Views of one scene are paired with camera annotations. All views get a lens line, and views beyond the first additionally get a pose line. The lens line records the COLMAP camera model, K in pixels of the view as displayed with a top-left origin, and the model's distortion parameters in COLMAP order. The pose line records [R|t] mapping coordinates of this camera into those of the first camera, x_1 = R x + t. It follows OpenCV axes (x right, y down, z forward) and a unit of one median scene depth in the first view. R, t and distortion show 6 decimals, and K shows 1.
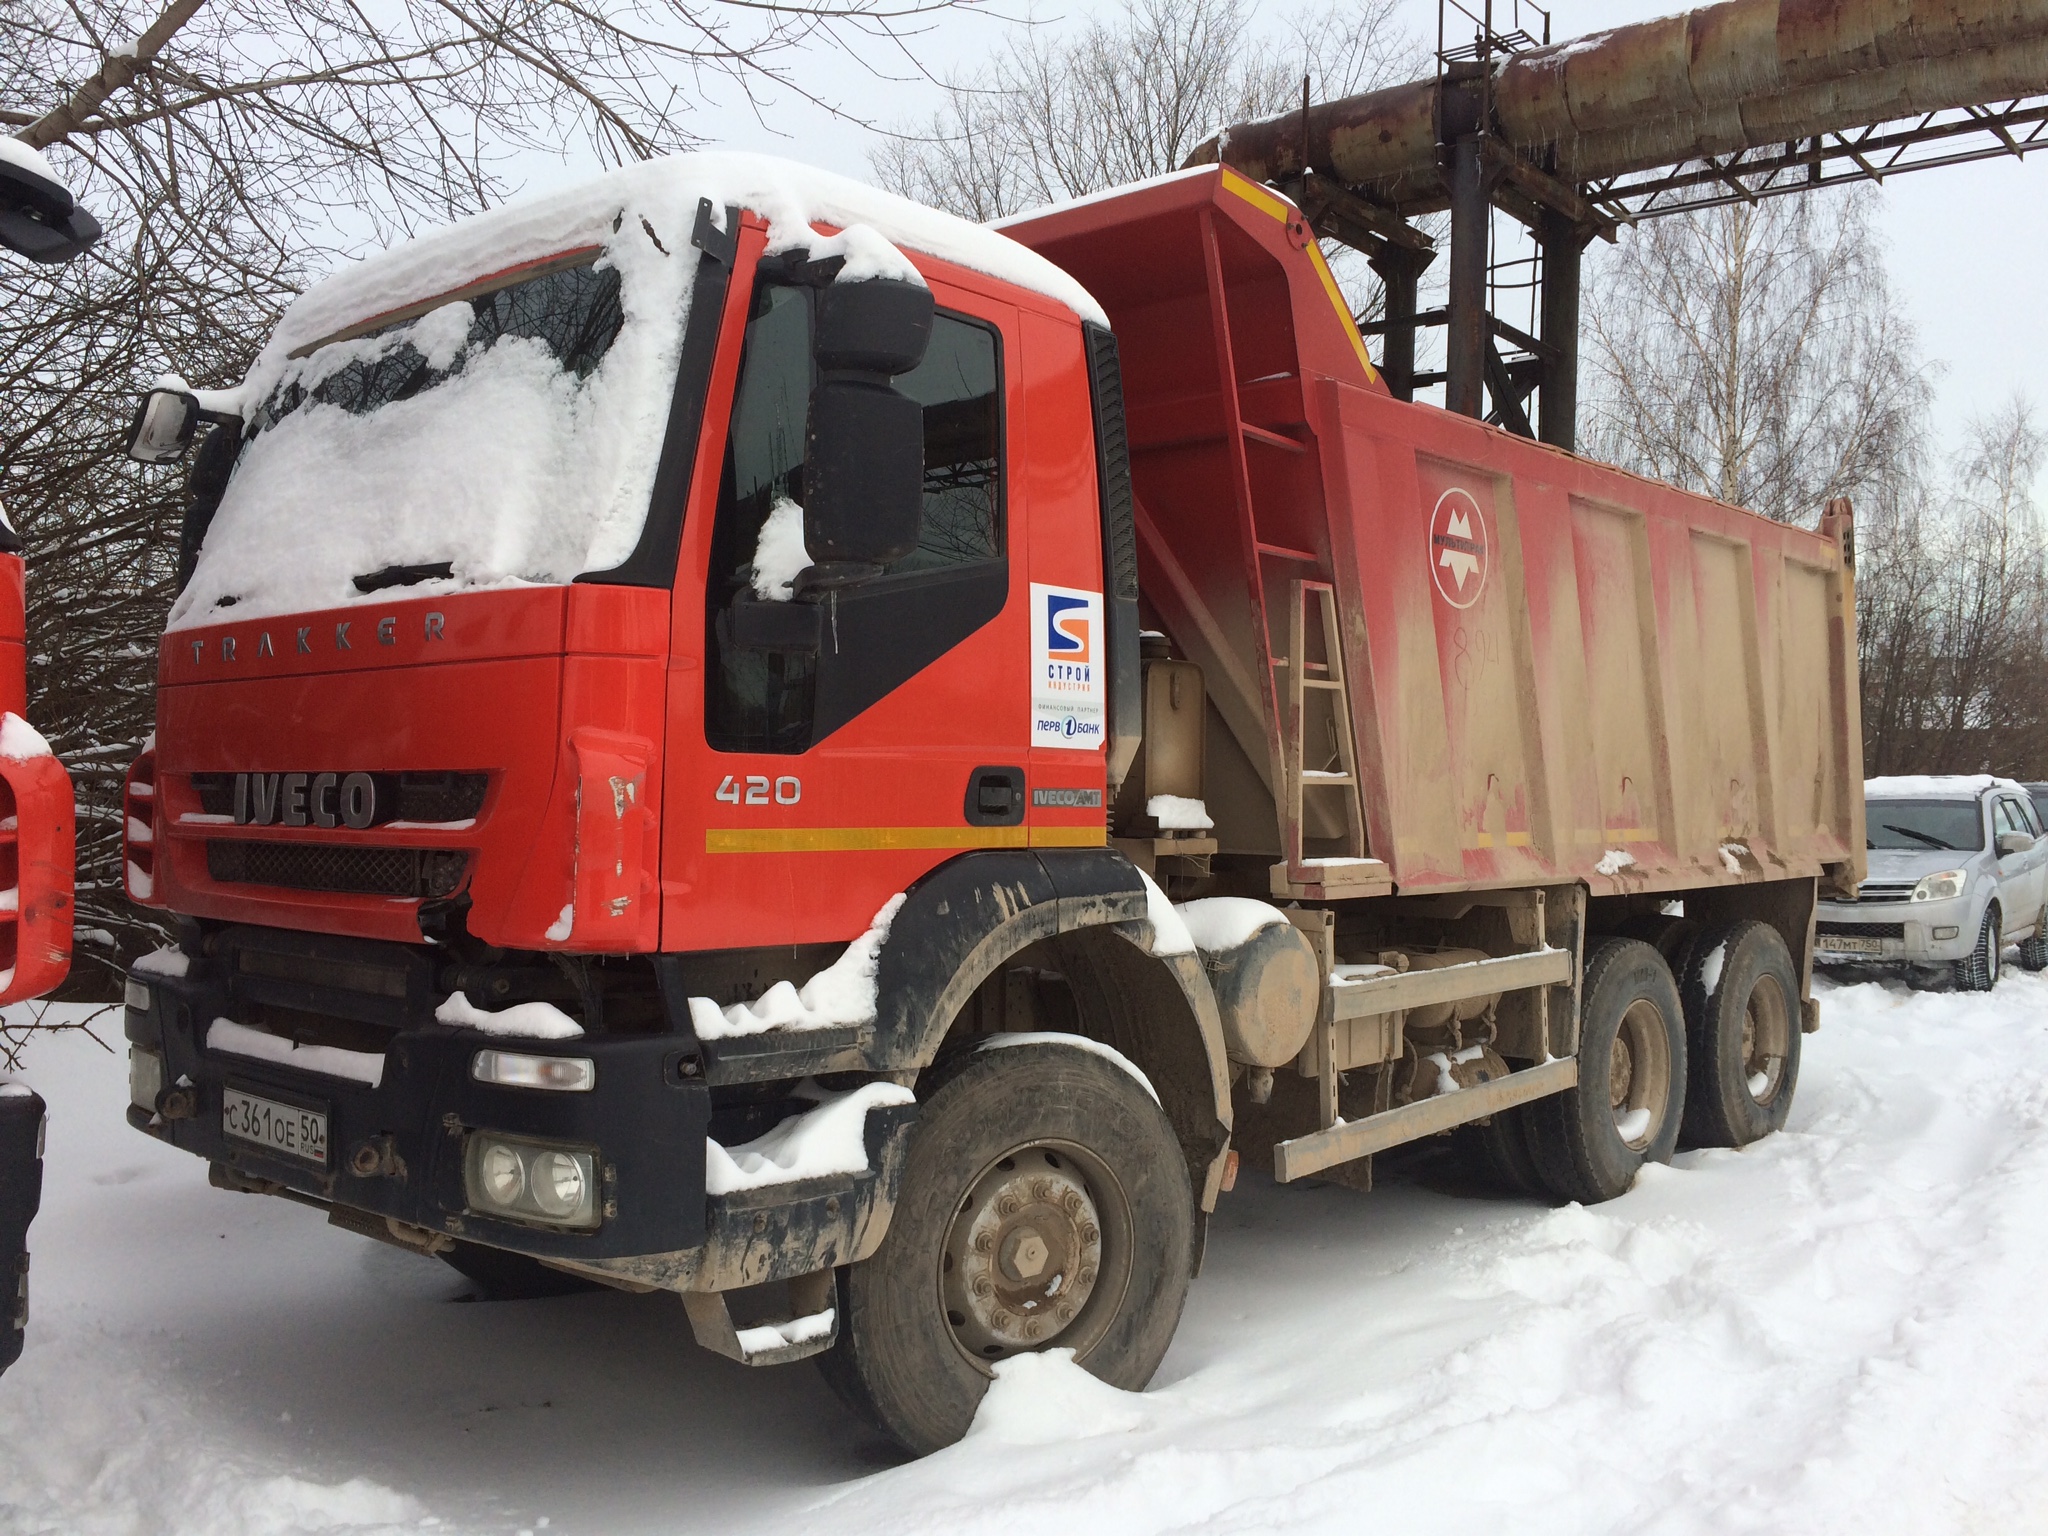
lens RADIAL K [[1788.7, 0, 1015.7], [0, 1788.7, 781.7], [0, 0, 1]] dist [0.029903, -0.020005]
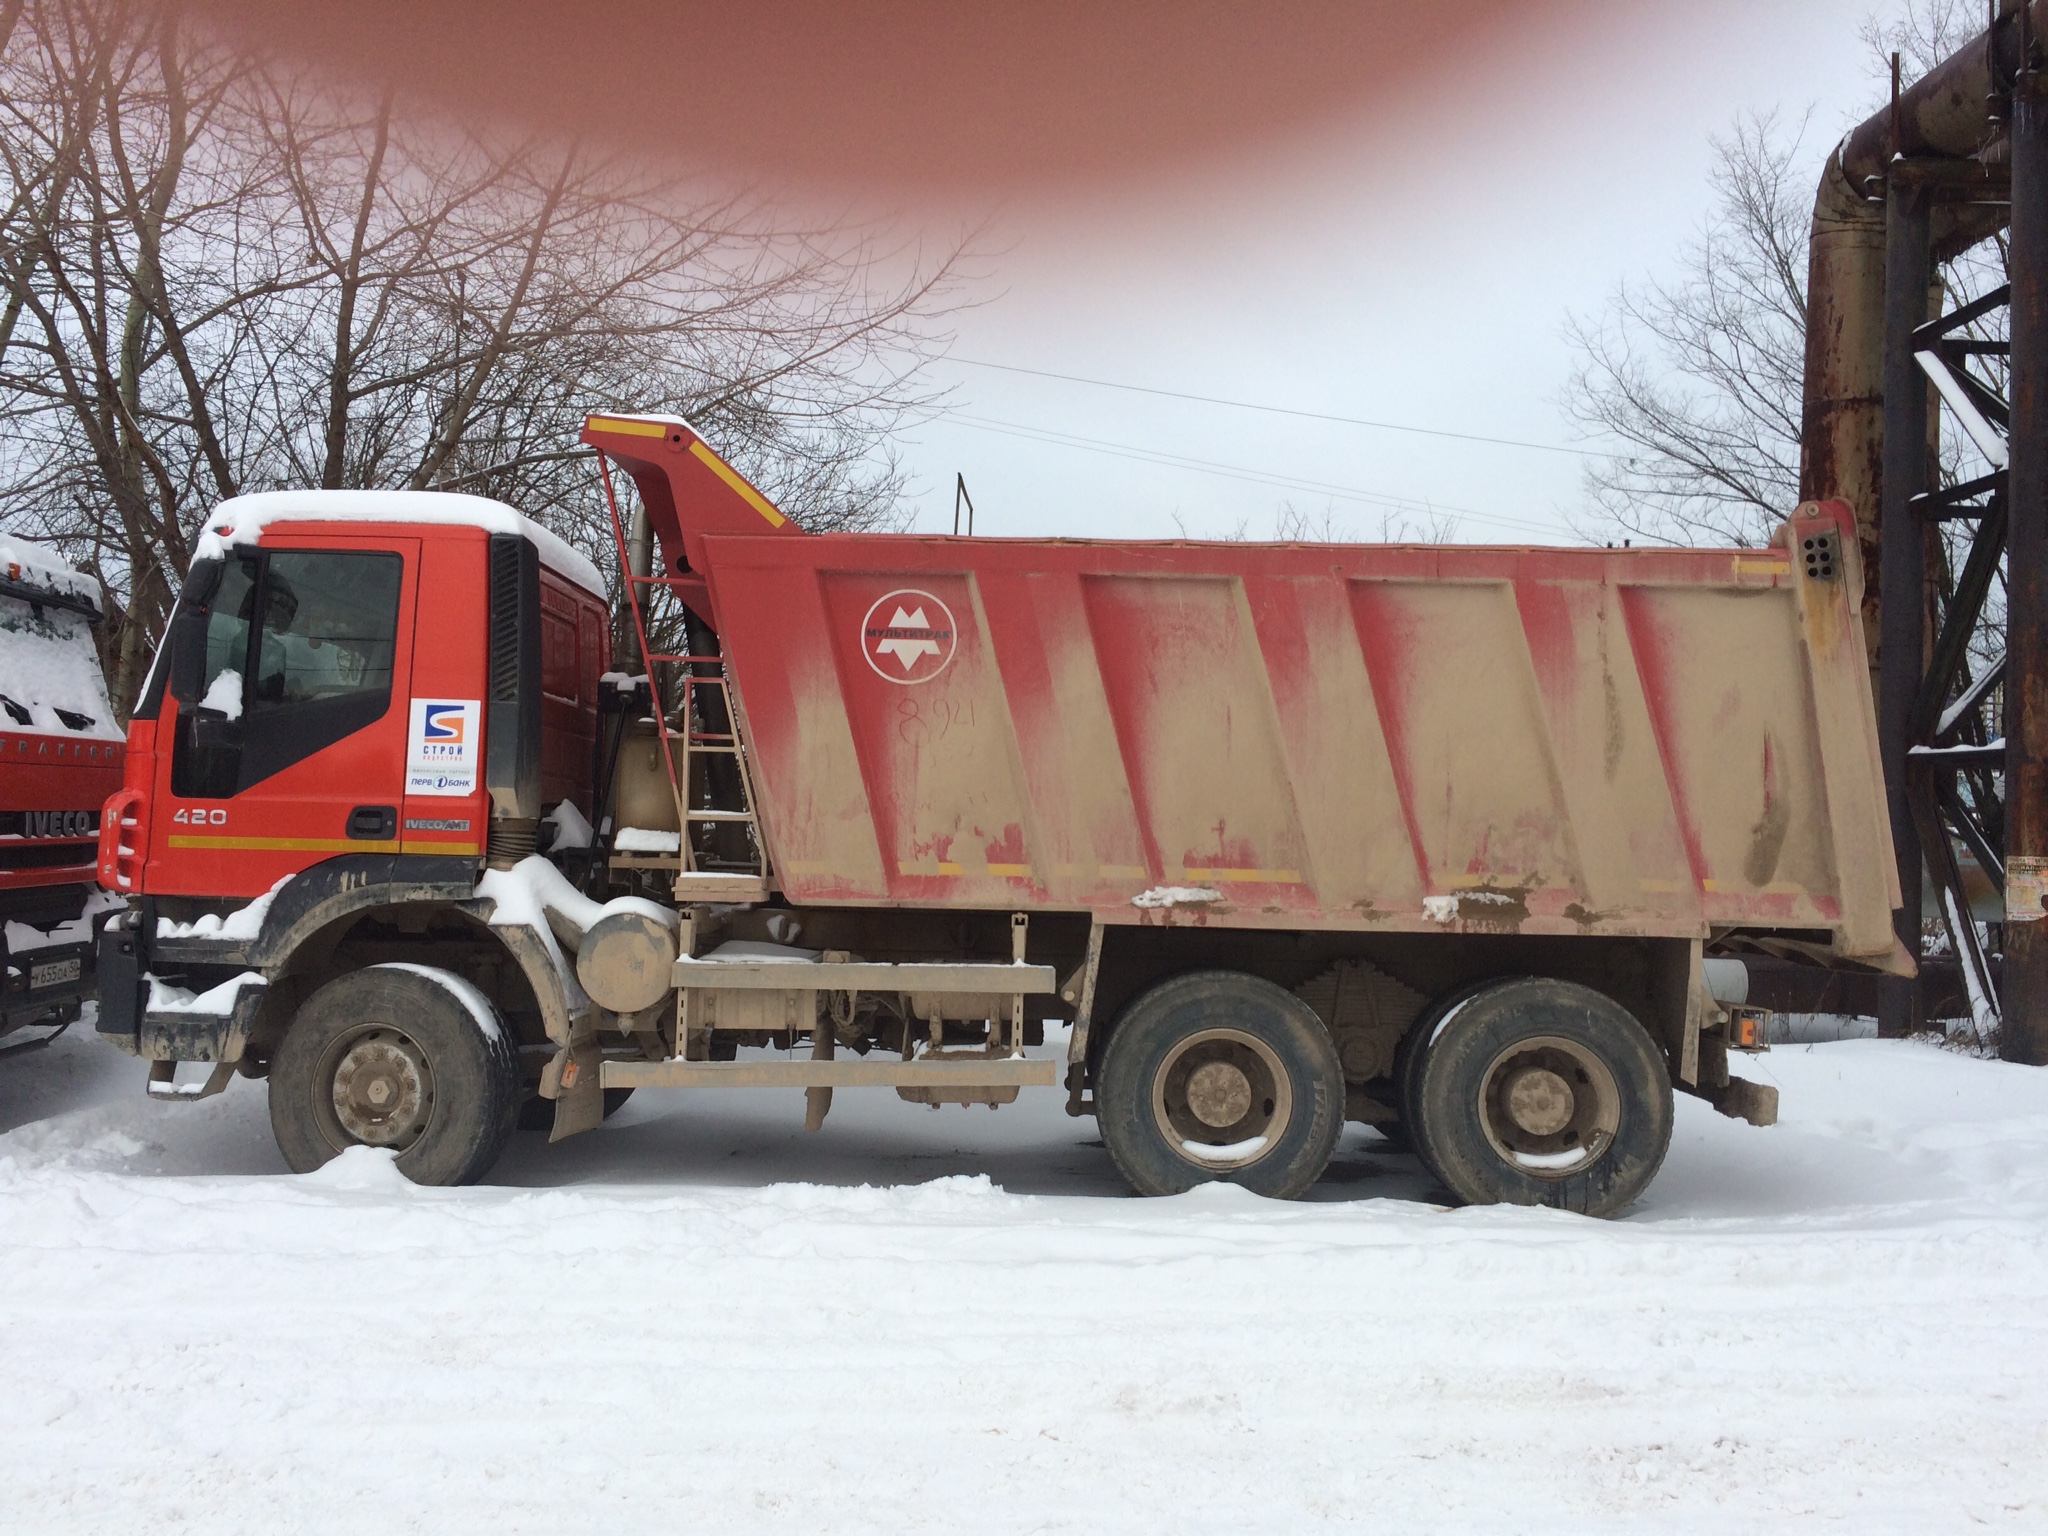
lens RADIAL K [[1788.7, 0, 1033.4], [0, 1788.7, 768.4], [0, 0, 1]] dist [0.029903, -0.020005]
pose [[0.659535, -0.026785, -0.751196, 1.716509], [-0.012542, 0.998834, -0.046626, 0.028348], [0.751569, 0.040173, 0.658430, 0.326351]]
